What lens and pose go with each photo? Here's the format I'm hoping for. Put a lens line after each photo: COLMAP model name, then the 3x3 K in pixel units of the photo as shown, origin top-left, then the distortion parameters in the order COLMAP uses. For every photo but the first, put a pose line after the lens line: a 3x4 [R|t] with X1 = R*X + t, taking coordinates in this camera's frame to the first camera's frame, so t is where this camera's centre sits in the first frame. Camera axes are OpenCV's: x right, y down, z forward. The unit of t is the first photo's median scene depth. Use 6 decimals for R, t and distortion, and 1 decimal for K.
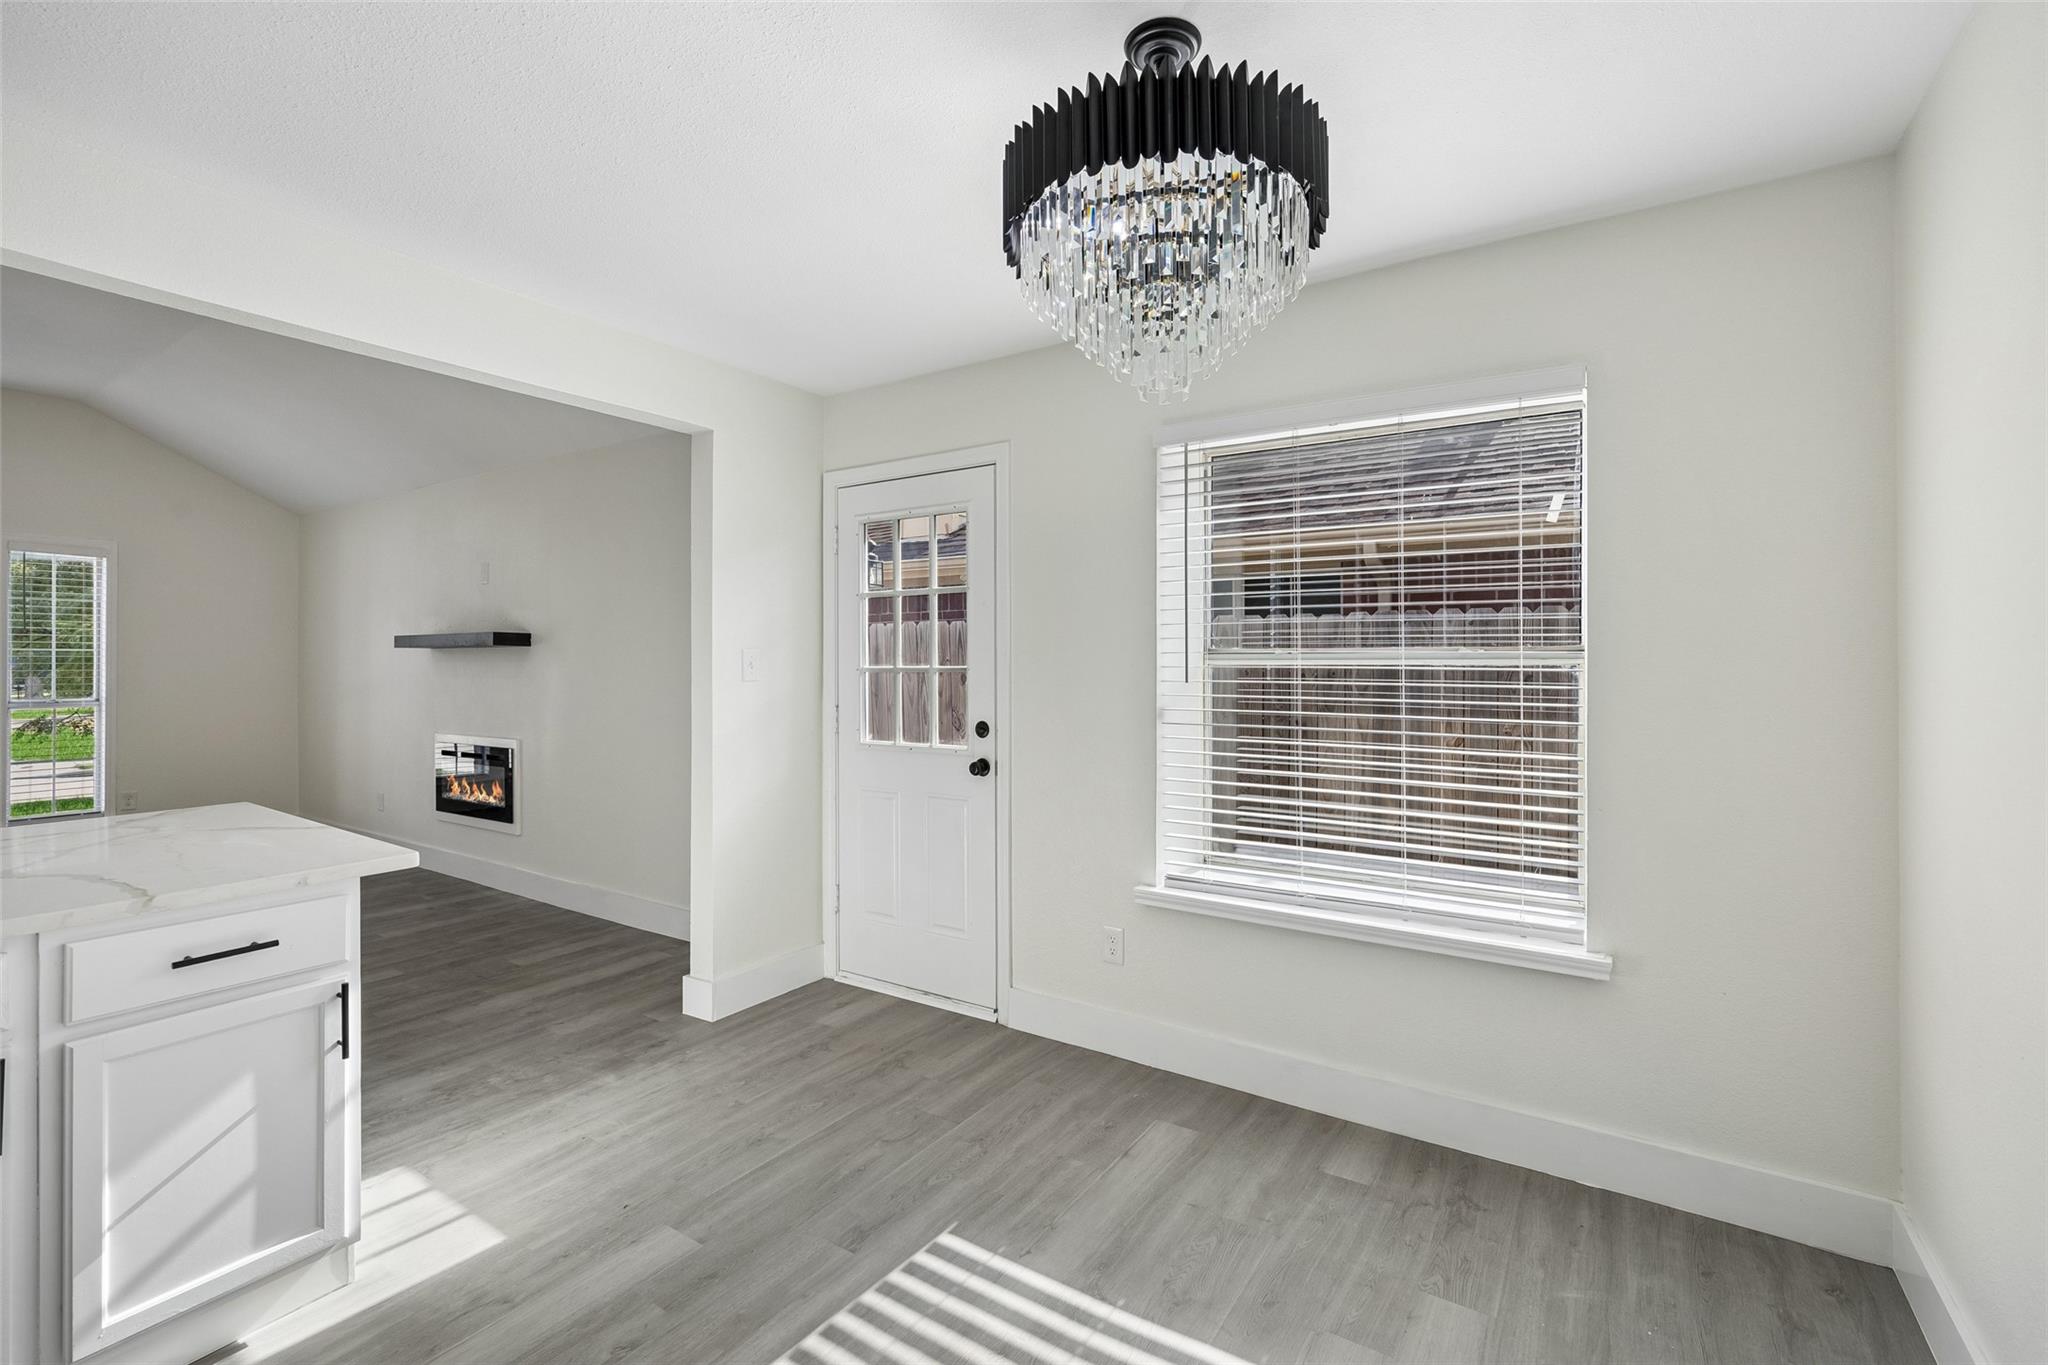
lens RADIAL K [[905.8, 0, 1030.2], [0, 905.8, 661.9], [0, 0, 1]] dist [0.001160, 0.000487]
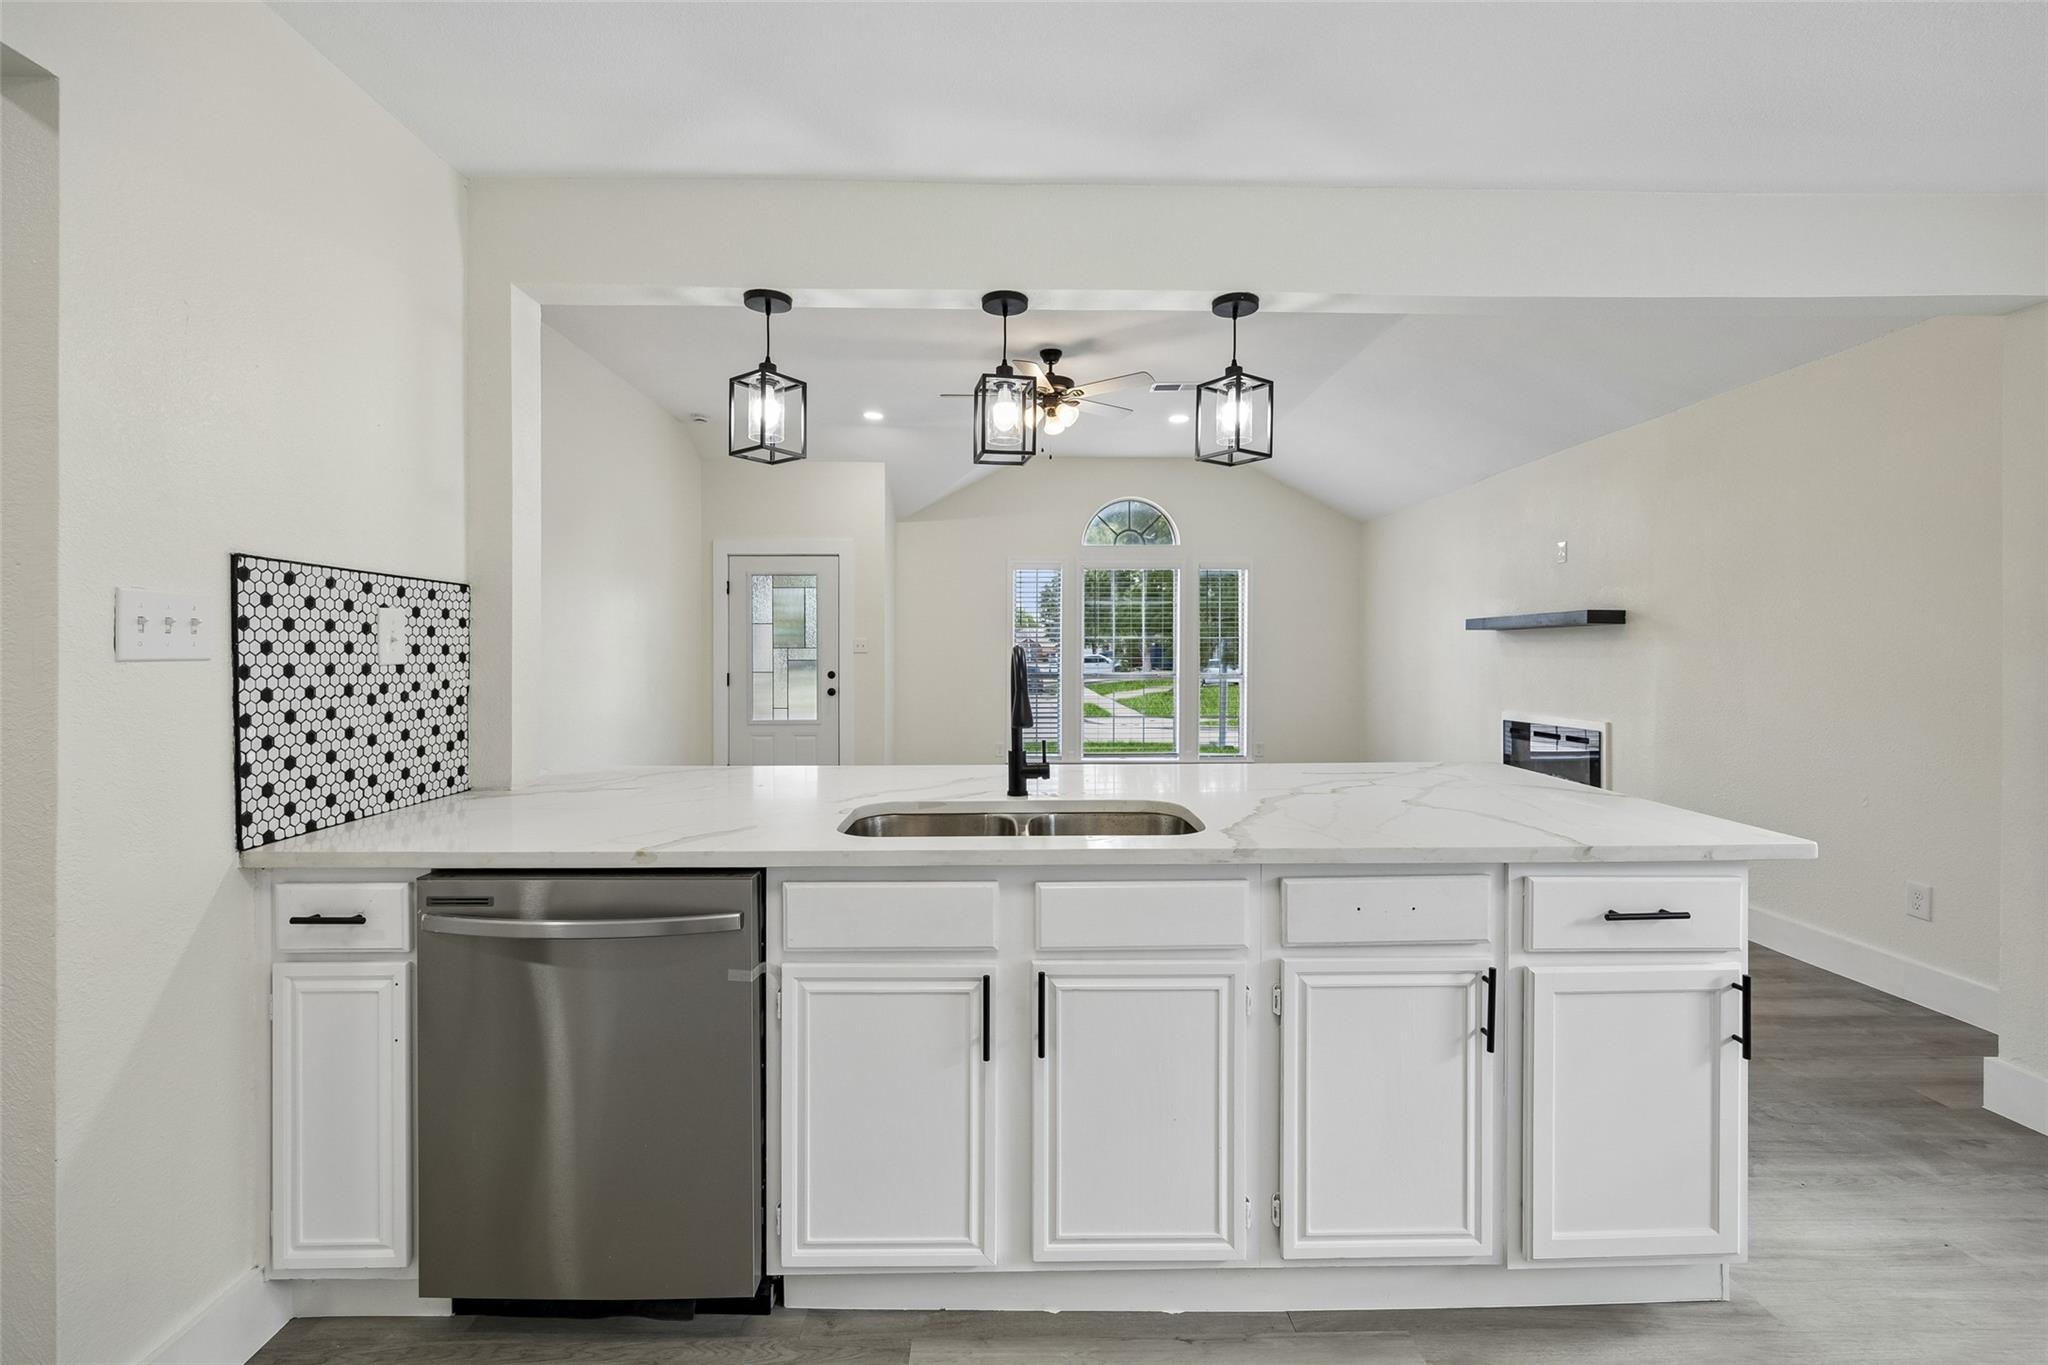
lens RADIAL K [[878.1, 0, 1029.2], [0, 878.1, 654.6], [0, 0, 1]] dist [0.000106, -0.000123]
pose [[0.563907, 0.002838, -0.825833, -0.275769], [0.000184, 0.999994, 0.003562, 0.020416], [0.825838, -0.002160, 0.563903, -0.049152]]
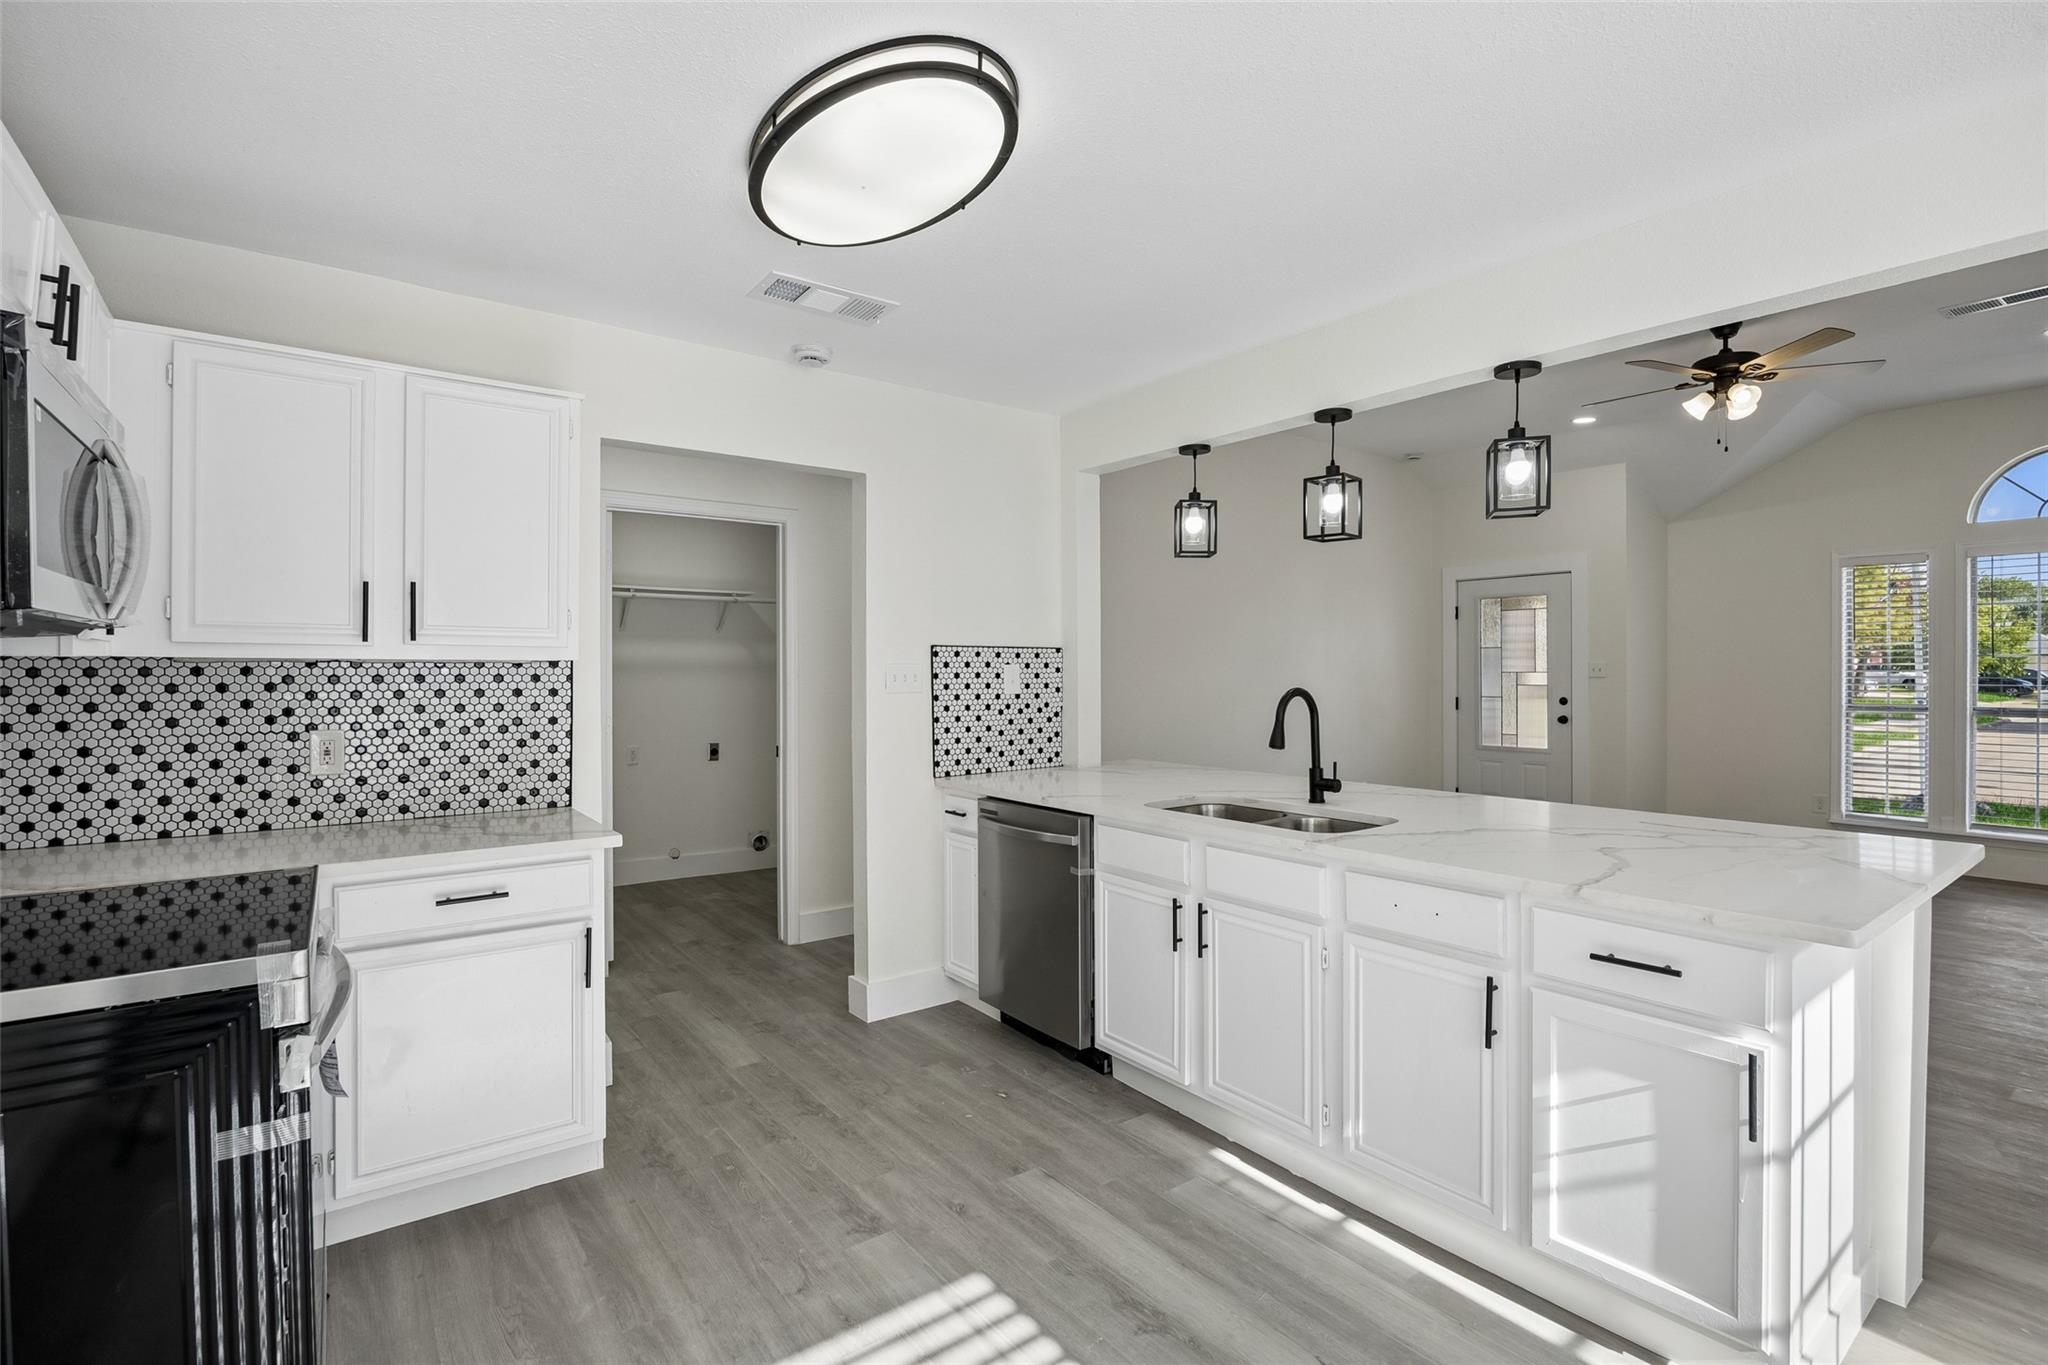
lens RADIAL K [[966.2, 0, 1033.7], [0, 966.2, 672.5], [0, 0, 1]] dist [-0.001976, -0.000001]
pose [[-0.334647, 0.005518, -0.942328, 0.216147], [0.005425, 0.999978, 0.003929, -0.006703], [0.942328, -0.003798, -0.334669, 0.432735]]
